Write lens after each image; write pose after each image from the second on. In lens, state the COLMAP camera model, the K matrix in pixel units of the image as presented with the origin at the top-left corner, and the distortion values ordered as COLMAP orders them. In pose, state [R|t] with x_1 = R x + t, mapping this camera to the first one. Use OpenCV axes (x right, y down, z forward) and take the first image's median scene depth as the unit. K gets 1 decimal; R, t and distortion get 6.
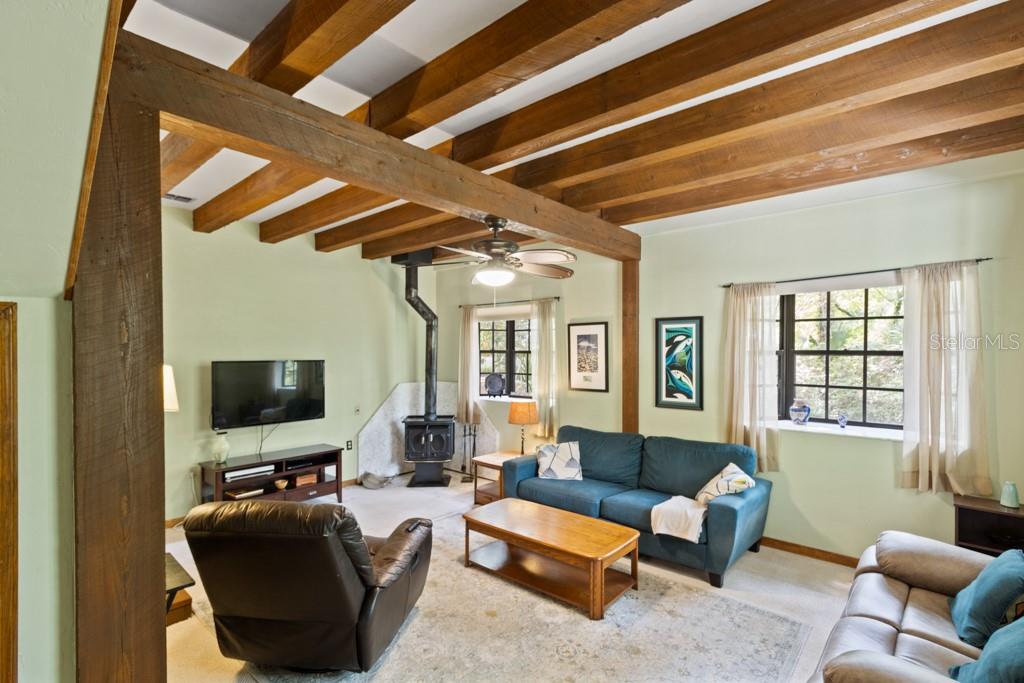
lens RADIAL K [[474.8, 0, 519.1], [0, 474.8, 348.5], [0, 0, 1]] dist [0.008591, 0.000321]
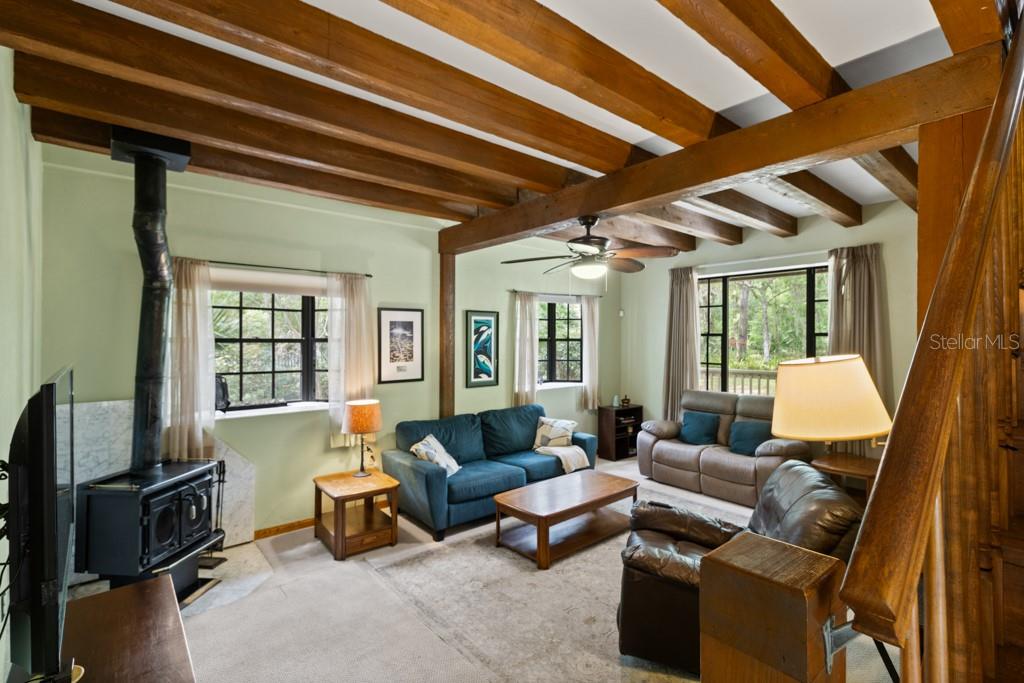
lens RADIAL K [[474.8, 0, 517.6], [0, 474.8, 336.5], [0, 0, 1]] dist [0.008591, 0.000321]
pose [[0.152219, 0.004798, 0.988335, -0.752472], [-0.005263, 0.999978, -0.004043, 0.003091], [-0.988333, -0.004586, 0.152241, 0.654087]]
